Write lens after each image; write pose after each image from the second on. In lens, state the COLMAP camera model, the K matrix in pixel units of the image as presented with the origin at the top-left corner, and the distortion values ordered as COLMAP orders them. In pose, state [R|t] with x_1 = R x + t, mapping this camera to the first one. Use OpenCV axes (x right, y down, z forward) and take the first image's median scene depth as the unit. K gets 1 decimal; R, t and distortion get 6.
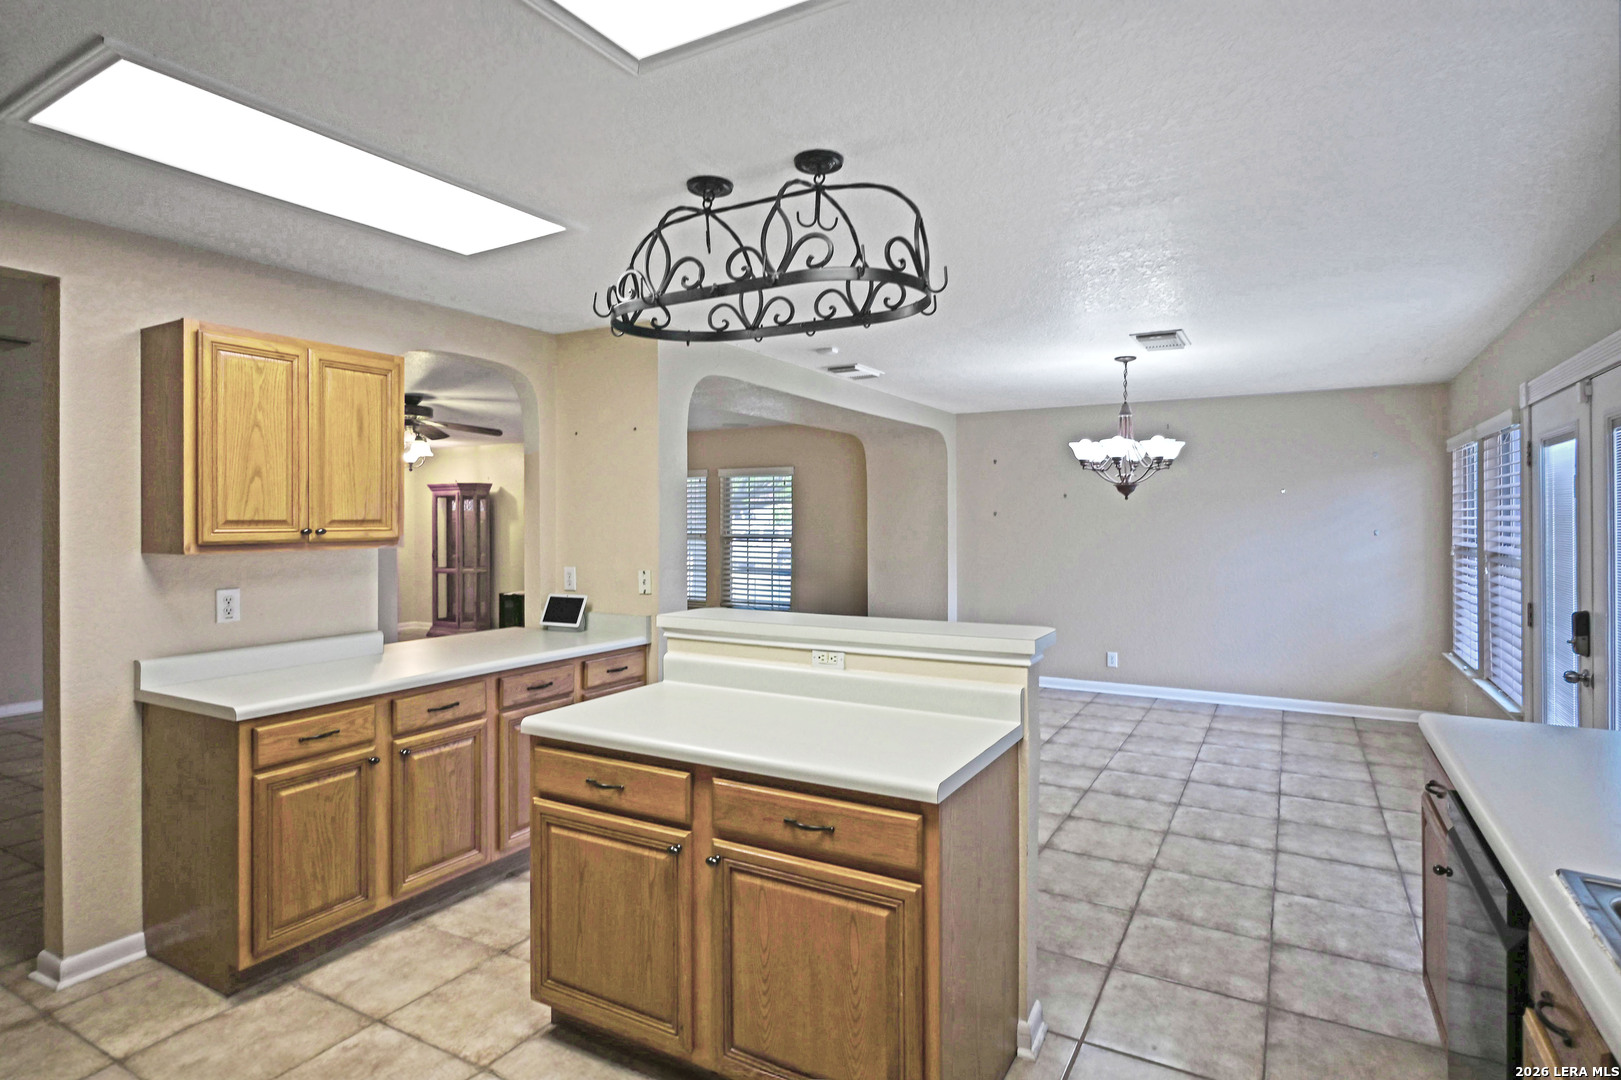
lens RADIAL K [[833.9, 0, 823.4], [0, 833.9, 522.3], [0, 0, 1]] dist [-0.003120, -0.000396]
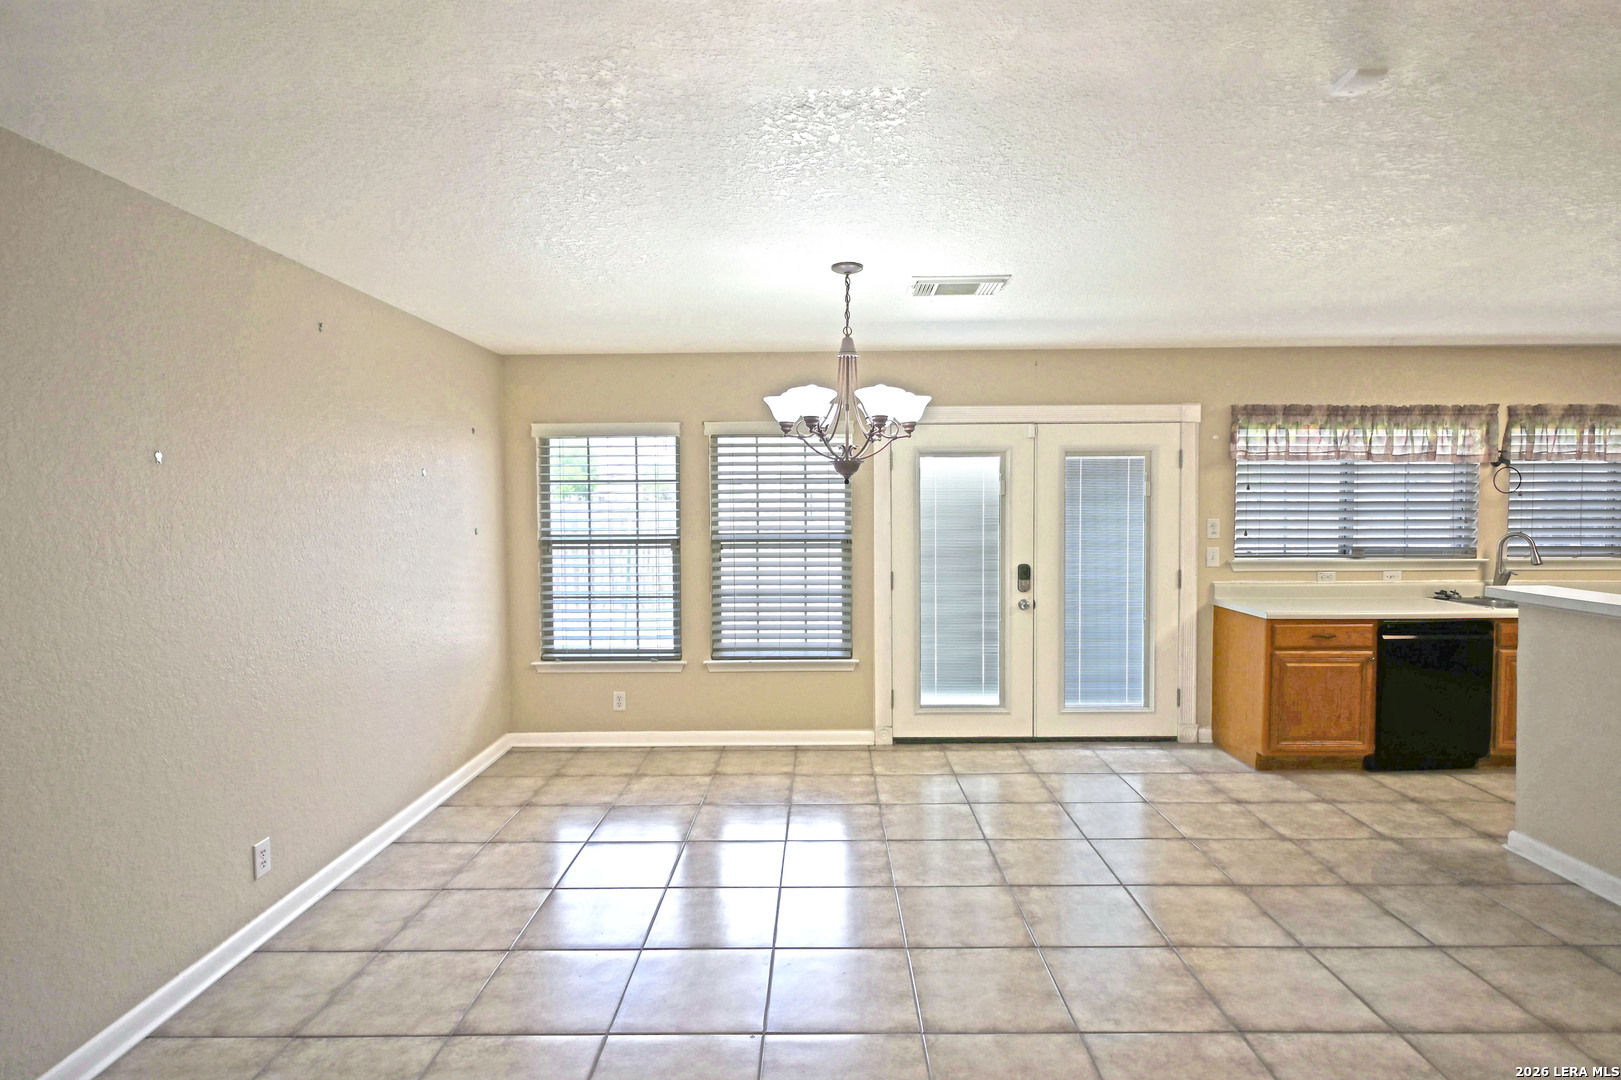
lens RADIAL K [[833.9, 0, 823.4], [0, 833.9, 522.3], [0, 0, 1]] dist [-0.003120, -0.000396]
pose [[-0.496941, -0.019236, 0.867571, -0.331626], [0.002704, 0.999715, 0.023715, -0.018376], [-0.867780, 0.014131, -0.496747, 2.210599]]
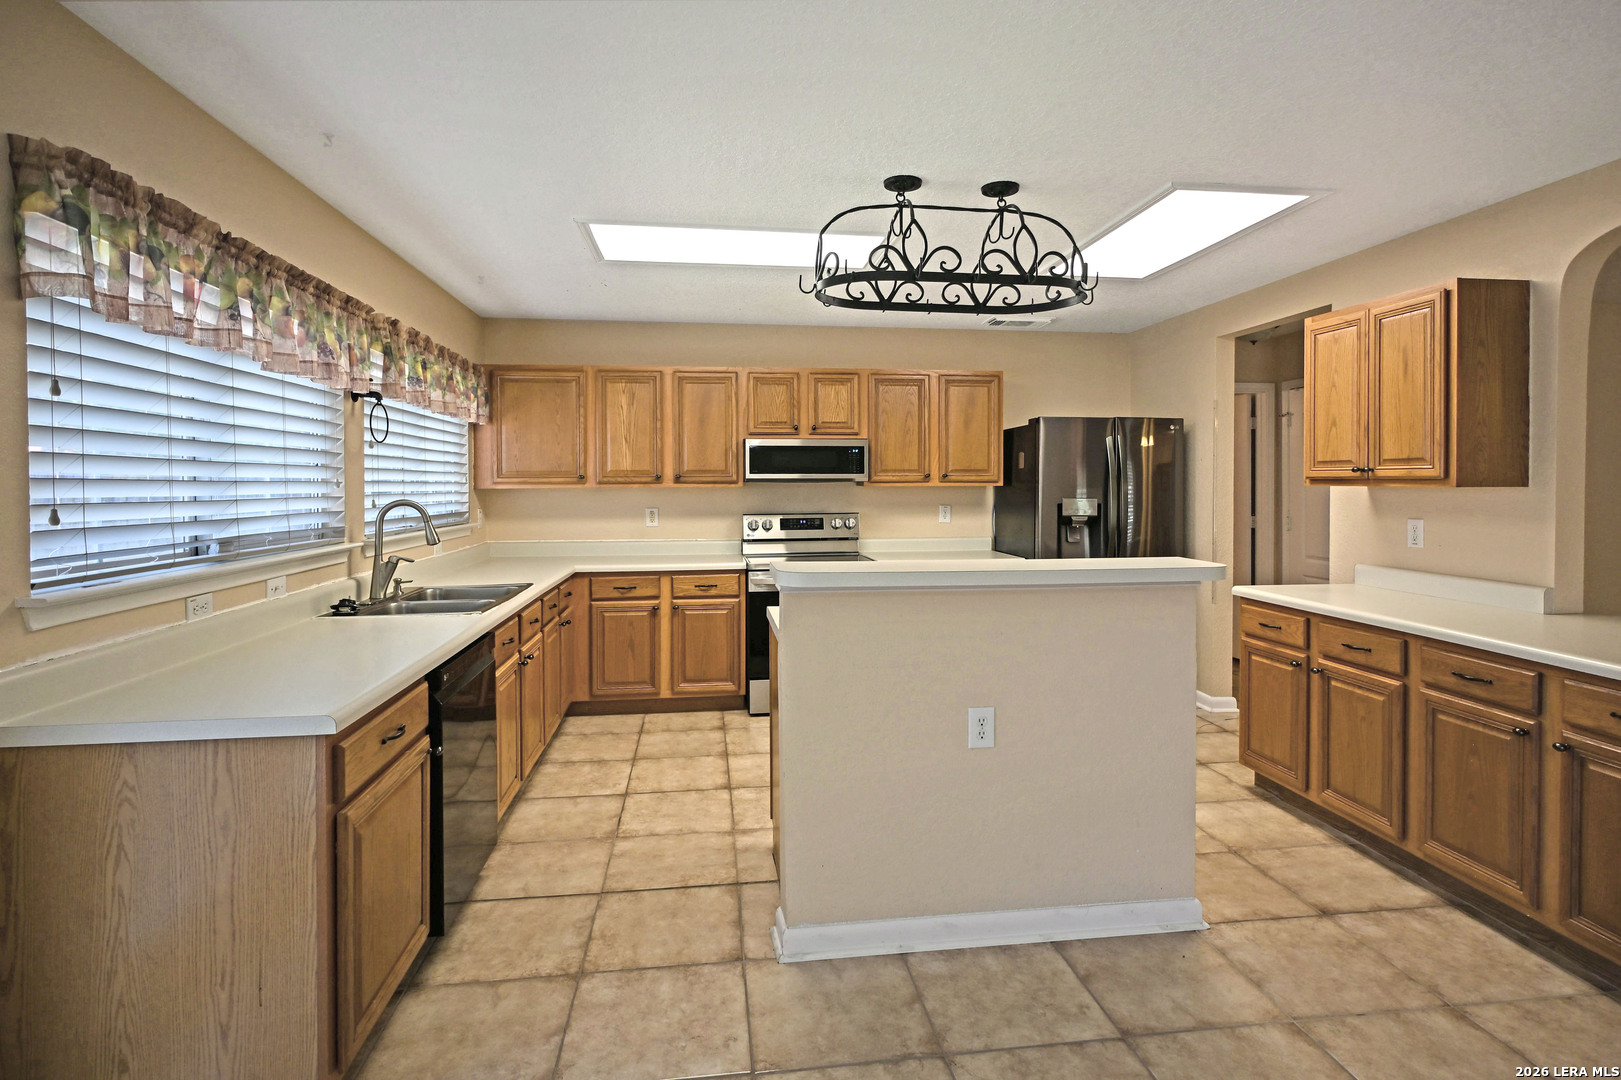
lens RADIAL K [[833.9, 0, 823.4], [0, 833.9, 522.3], [0, 0, 1]] dist [-0.003120, -0.000396]
pose [[-0.794117, 0.035564, -0.606723, 0.648366], [0.002621, 0.998478, 0.055097, 0.017419], [0.607759, 0.042163, -0.793001, 1.409374]]
